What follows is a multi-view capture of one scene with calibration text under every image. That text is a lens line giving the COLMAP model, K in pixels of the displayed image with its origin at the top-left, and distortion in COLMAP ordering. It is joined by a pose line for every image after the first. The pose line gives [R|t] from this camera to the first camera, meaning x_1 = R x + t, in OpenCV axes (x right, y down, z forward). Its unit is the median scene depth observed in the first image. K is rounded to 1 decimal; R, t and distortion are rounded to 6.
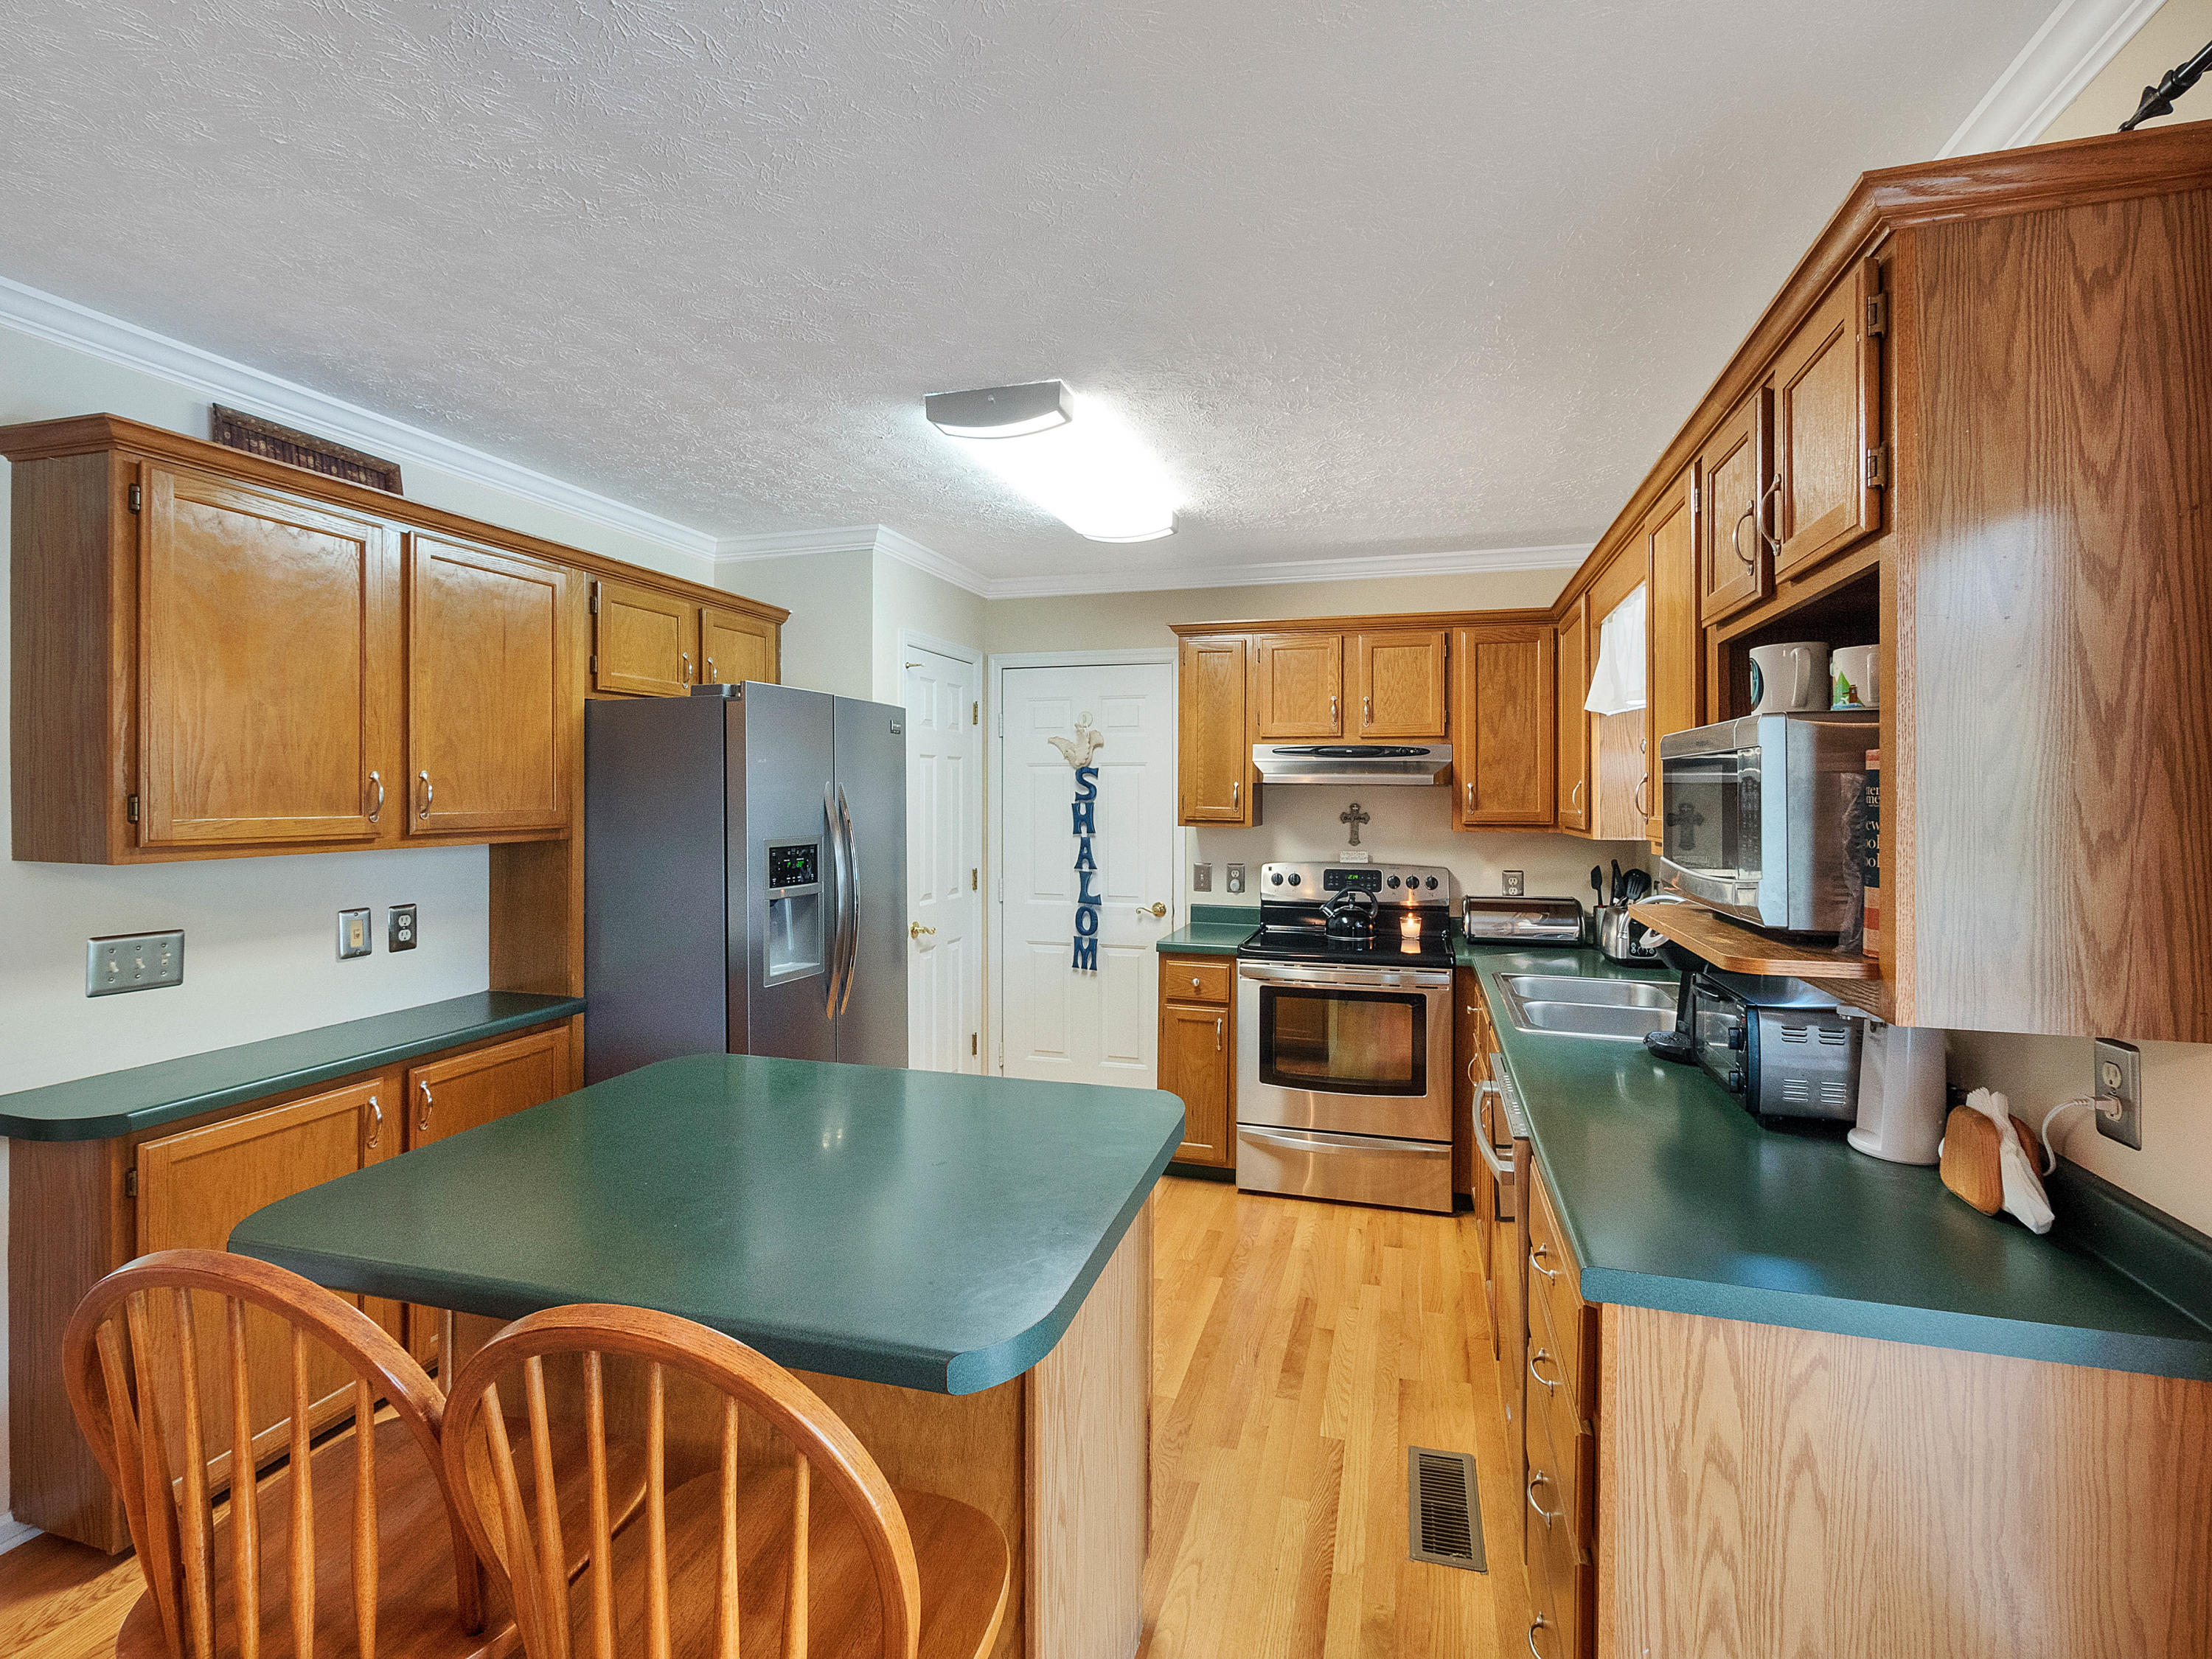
lens RADIAL K [[1004.1, 0, 1105.1], [0, 1004.1, 796.2], [0, 0, 1]] dist [-0.001321, -0.000690]
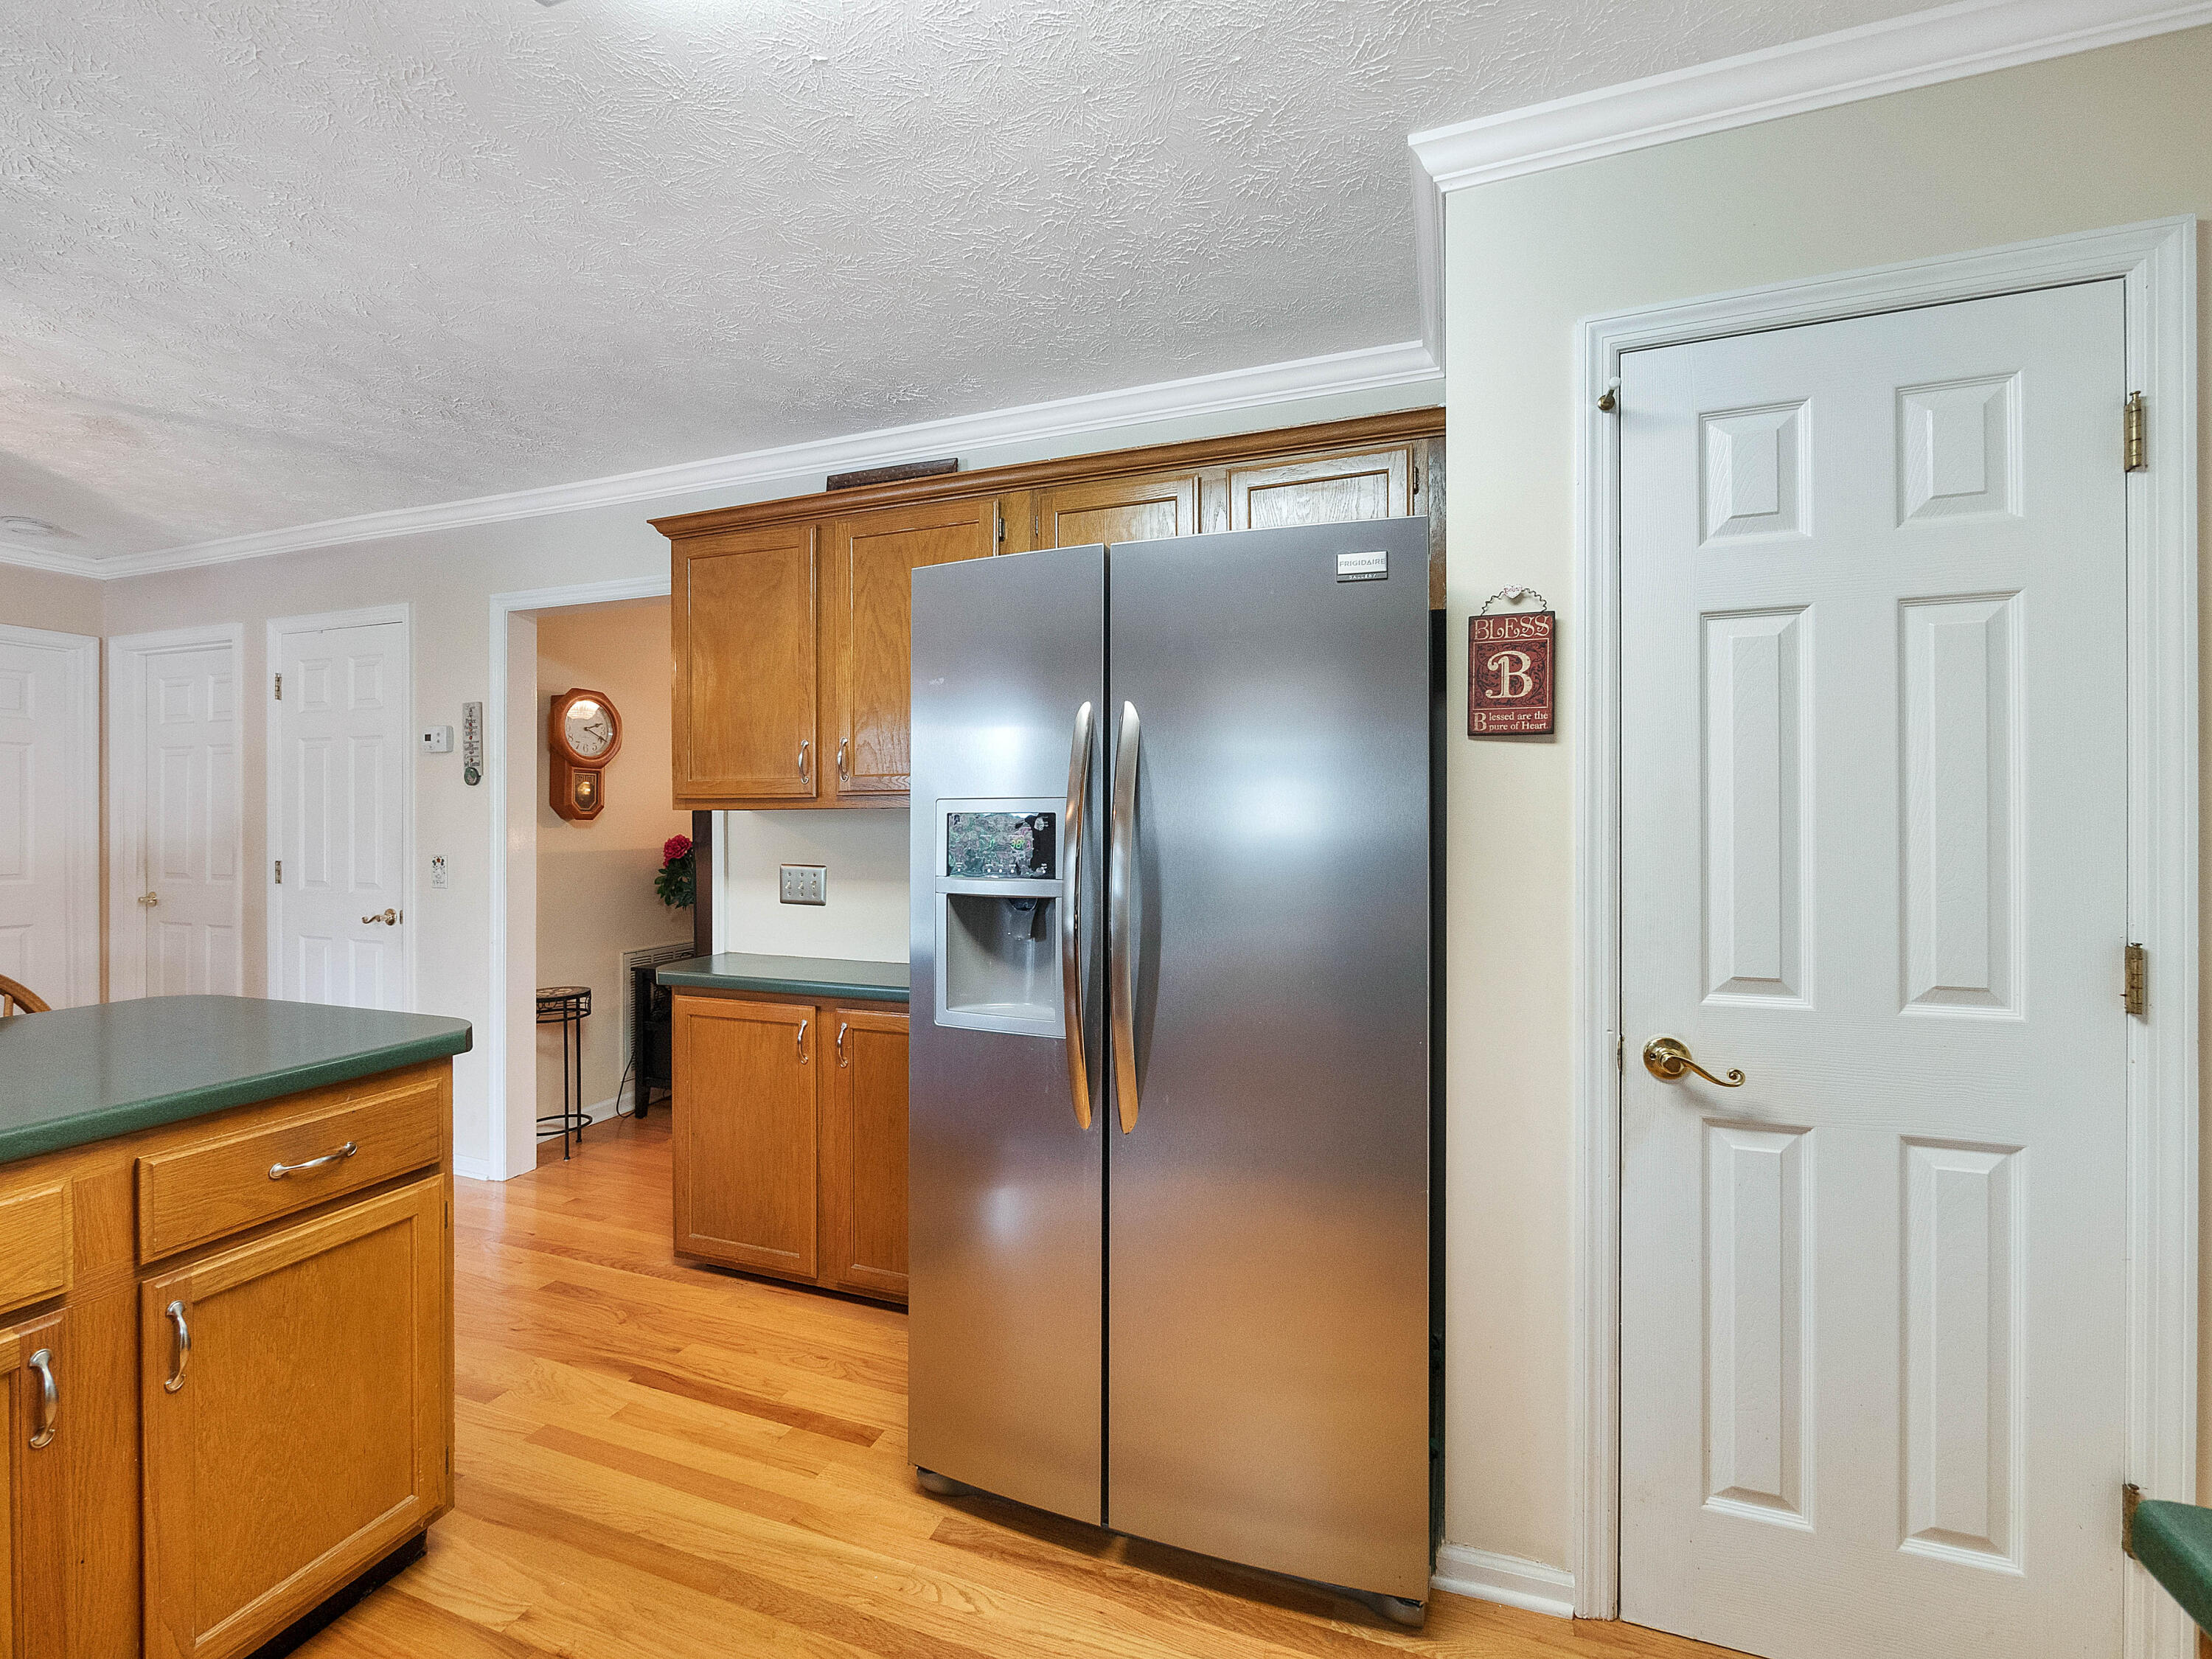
lens RADIAL K [[954.9, 0, 1097.0], [0, 954.9, 820.5], [0, 0, 1]] dist [-0.000580, 0.000272]
pose [[-0.051434, -0.000998, -0.998676, 0.277484], [-0.001387, 0.999999, -0.000928, 0.053484], [0.998675, 0.001337, -0.051436, 1.085328]]
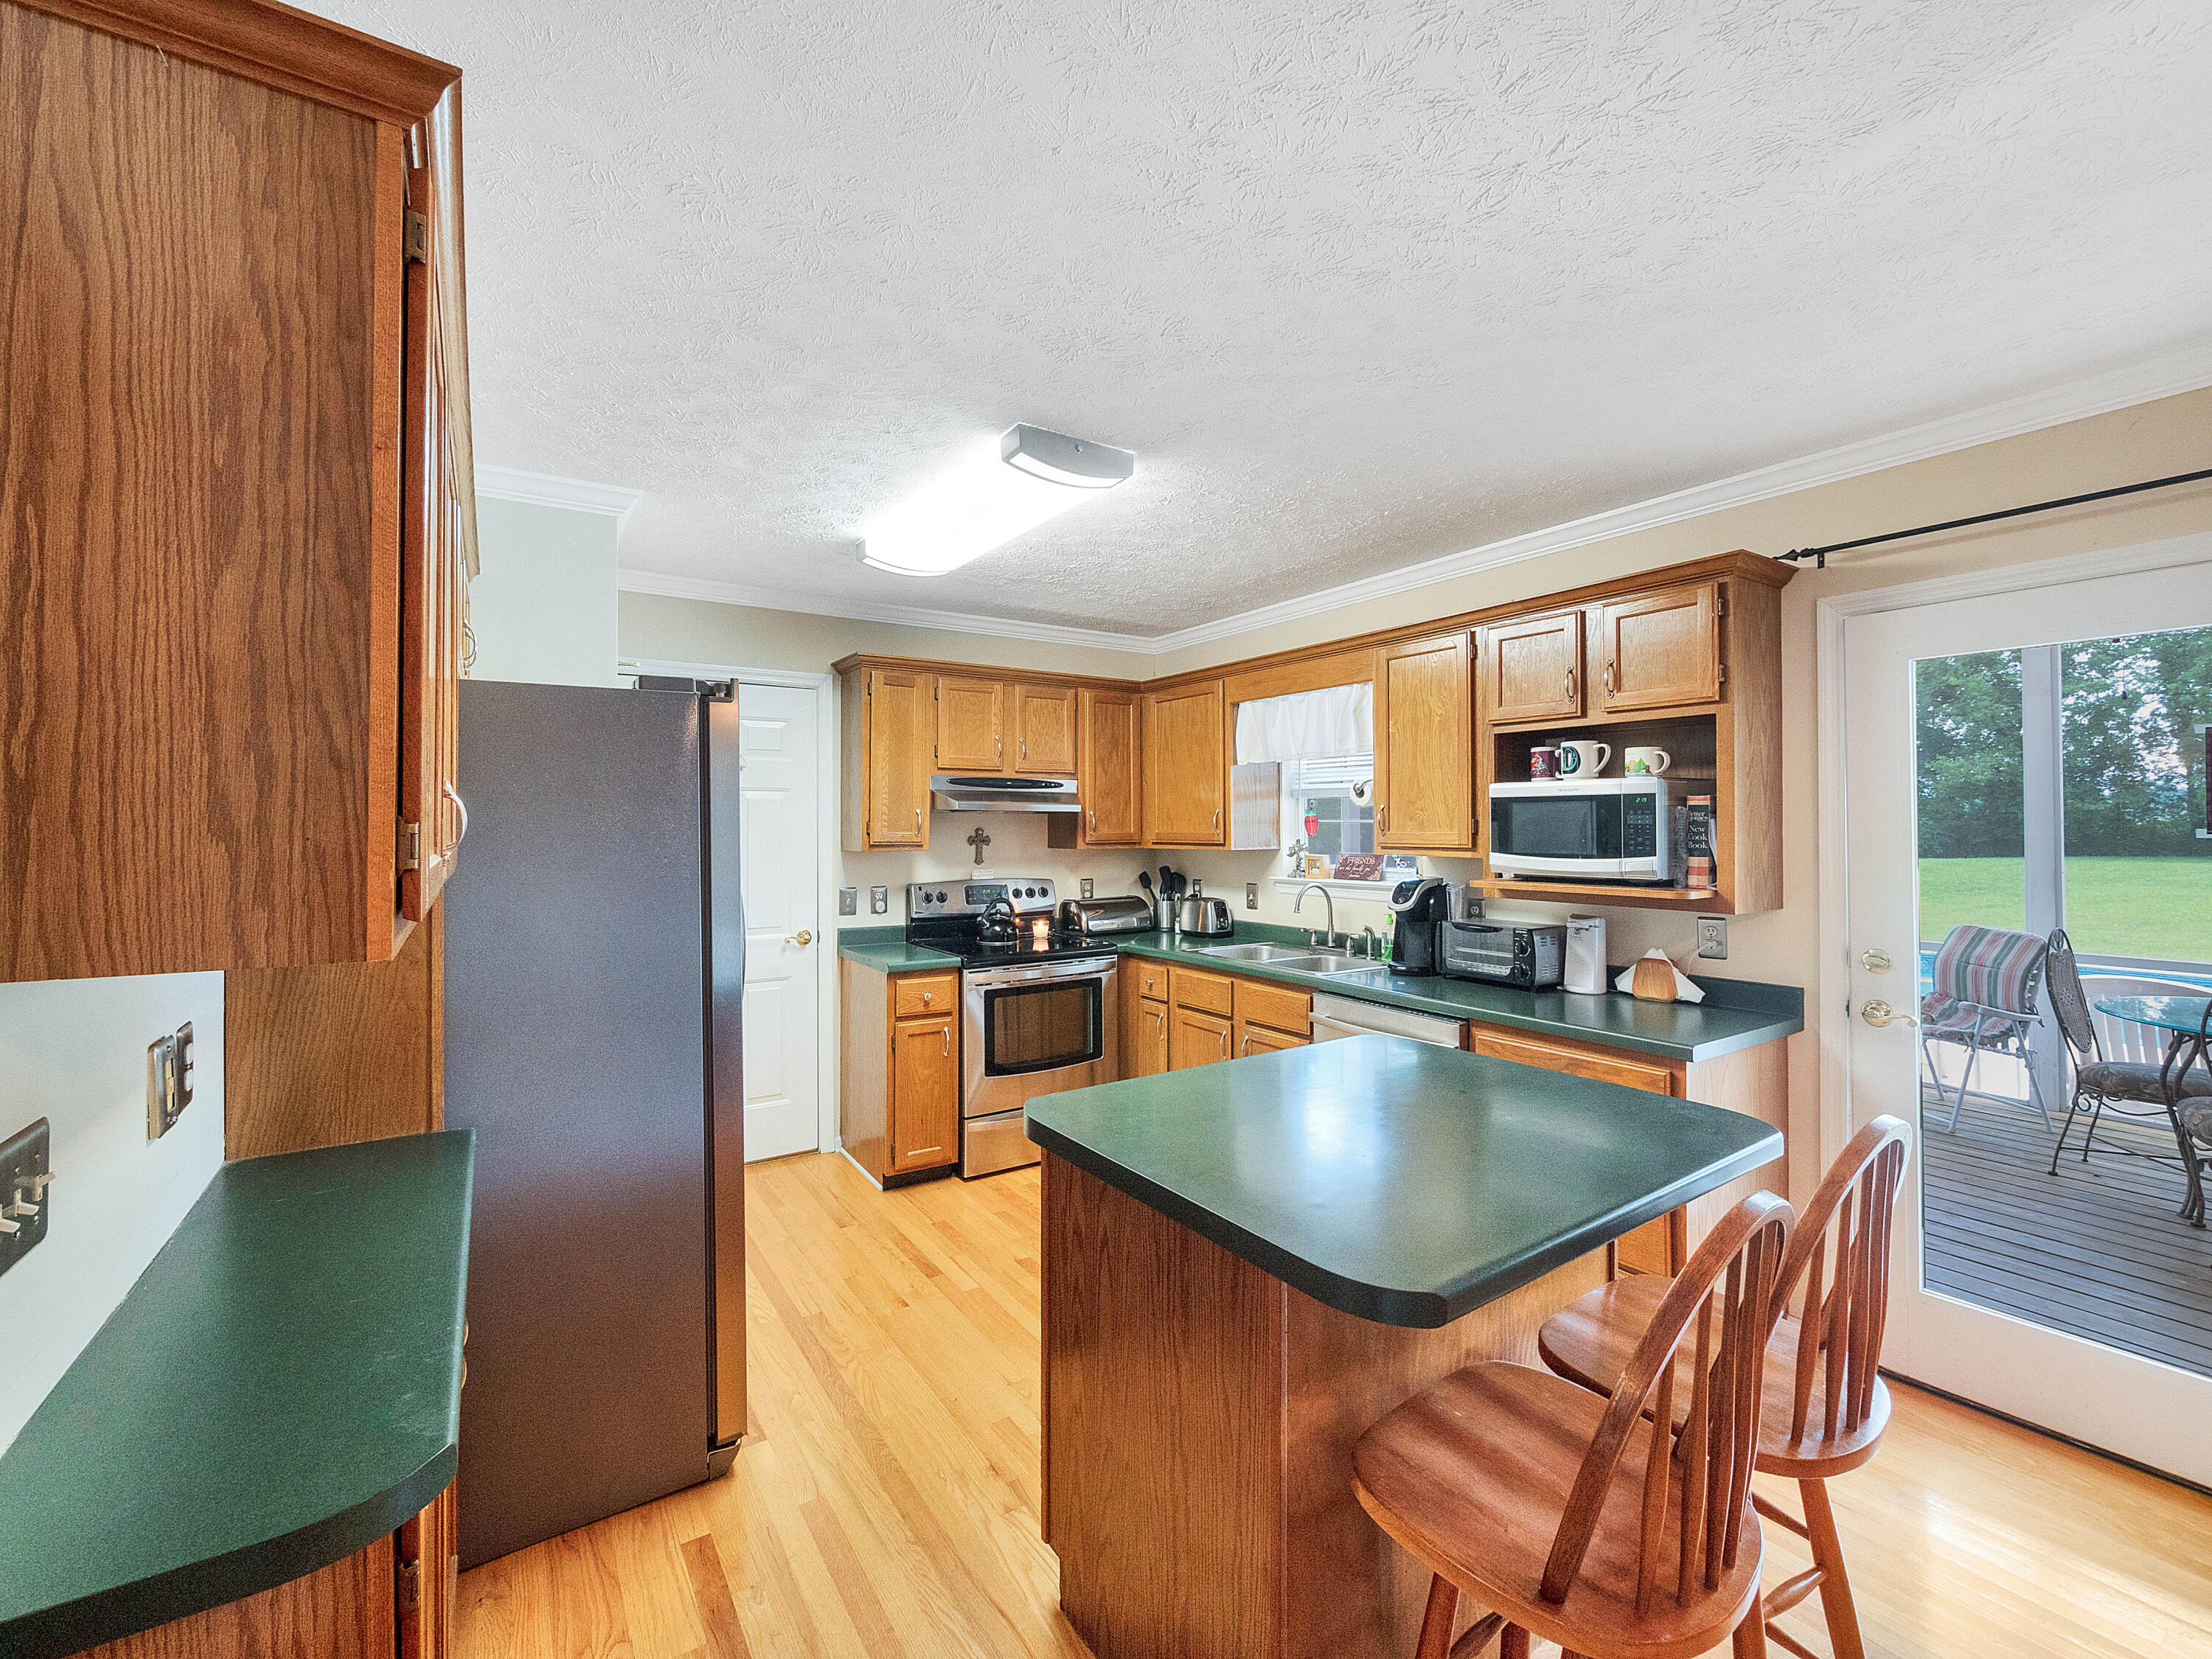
lens RADIAL K [[954.9, 0, 1107.0], [0, 954.9, 828.3], [0, 0, 1]] dist [-0.000580, 0.000272]
pose [[0.643071, -0.006932, 0.765775, -0.715124], [0.004288, 0.999976, 0.005451, 0.003293], [-0.765795, -0.000221, 0.643085, 0.262462]]
